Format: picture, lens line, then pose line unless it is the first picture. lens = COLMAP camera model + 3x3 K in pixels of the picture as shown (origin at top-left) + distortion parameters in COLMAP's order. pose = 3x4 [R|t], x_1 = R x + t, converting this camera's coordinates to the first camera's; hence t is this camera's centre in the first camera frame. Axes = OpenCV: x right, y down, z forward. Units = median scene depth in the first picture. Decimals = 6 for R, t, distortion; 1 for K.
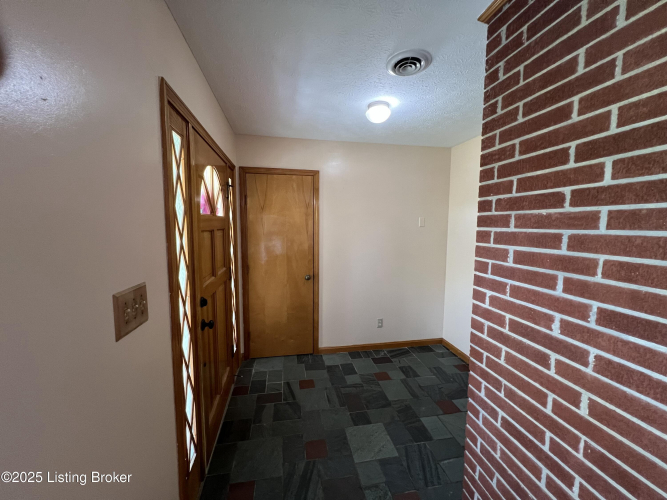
lens RADIAL K [[266.7, 0, 331.2], [0, 266.7, 250.2], [0, 0, 1]] dist [0.001487, 0.000047]
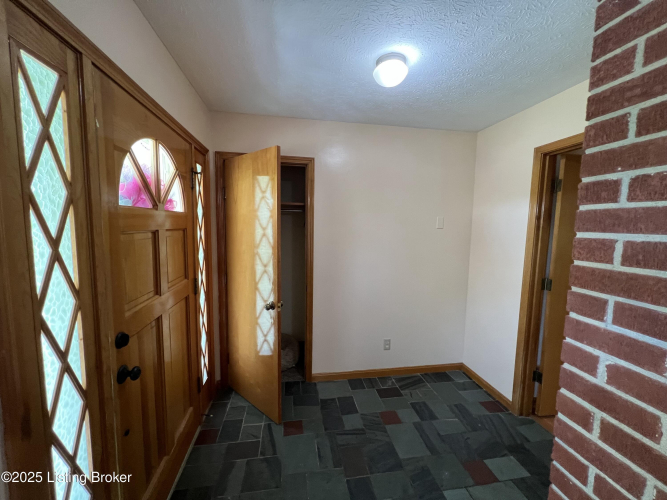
lens RADIAL K [[266.7, 0, 331.2], [0, 266.7, 250.2], [0, 0, 1]] dist [0.001487, 0.000047]
pose [[0.999749, 0.012362, -0.018710, 0.028675], [-0.012348, 0.999923, 0.000839, -0.021728], [0.018718, -0.000608, 0.999825, 0.224932]]
